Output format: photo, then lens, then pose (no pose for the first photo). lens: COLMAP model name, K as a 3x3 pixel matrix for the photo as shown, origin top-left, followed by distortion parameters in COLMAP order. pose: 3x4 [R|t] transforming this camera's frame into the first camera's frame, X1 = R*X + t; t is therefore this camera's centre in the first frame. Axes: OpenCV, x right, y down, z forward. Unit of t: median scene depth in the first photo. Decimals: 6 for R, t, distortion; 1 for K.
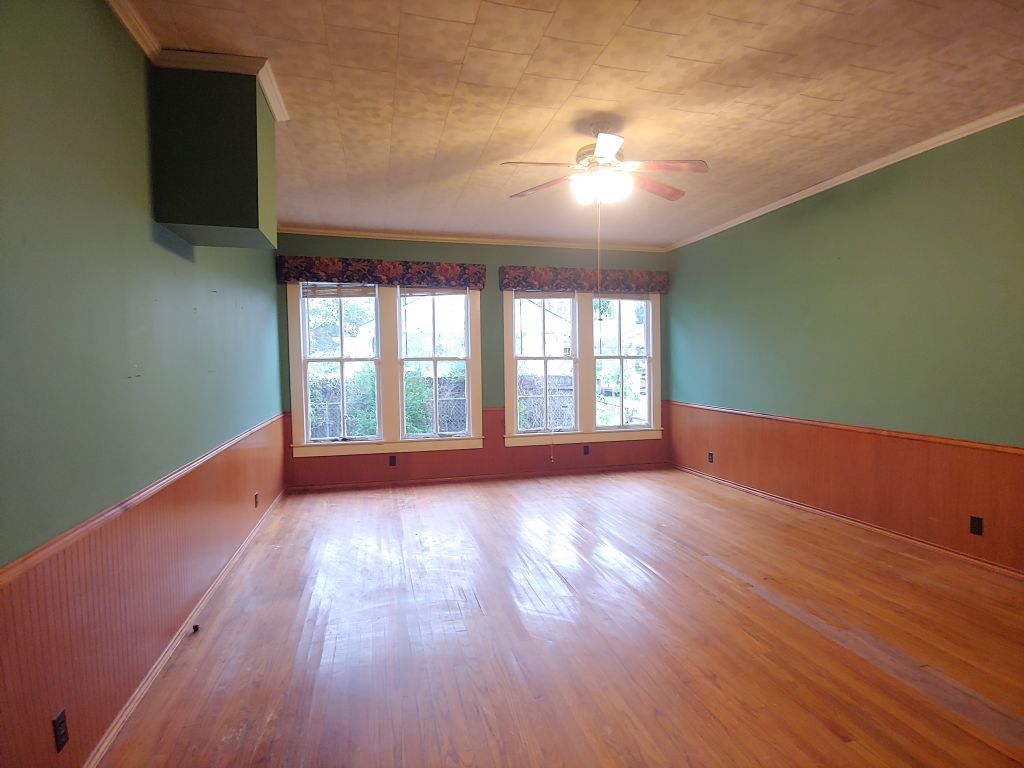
lens RADIAL K [[520.7, 0, 512.0], [0, 520.7, 384.0], [0, 0, 1]] dist [-0.003443, -0.016270]
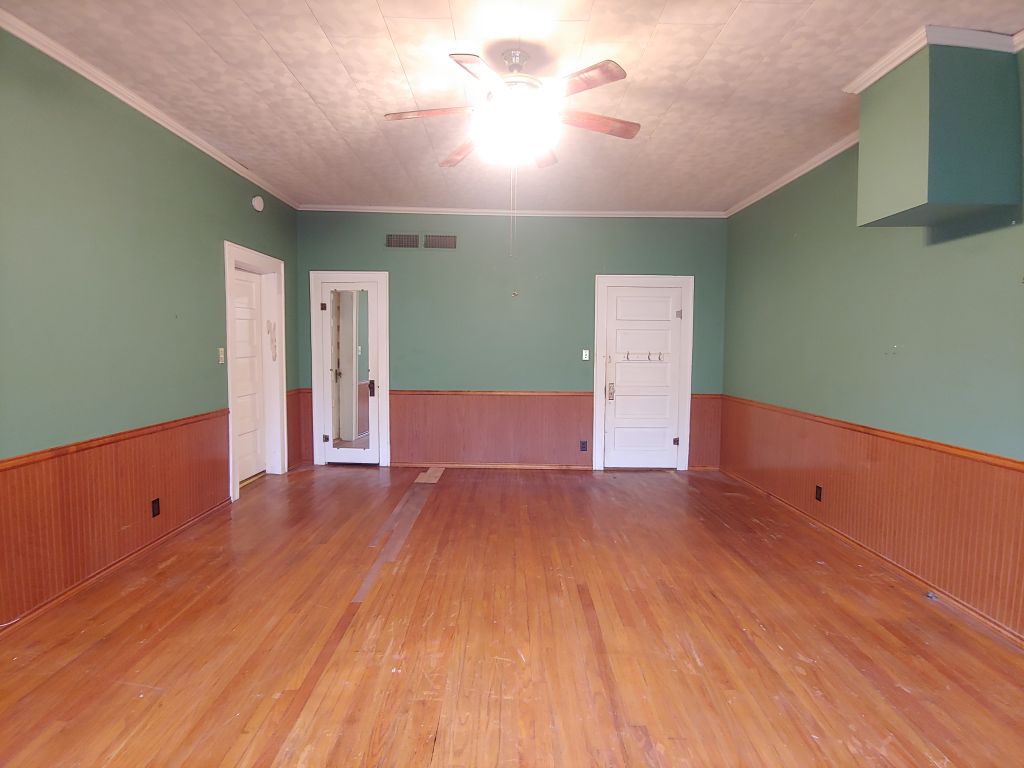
lens RADIAL K [[520.7, 0, 512.0], [0, 520.7, 384.0], [0, 0, 1]] dist [-0.003443, -0.016270]
pose [[-0.974081, -0.005001, 0.226144, -0.007923], [0.018851, 0.994483, 0.103190, -0.052073], [-0.225412, 0.104778, -0.968613, 1.622371]]
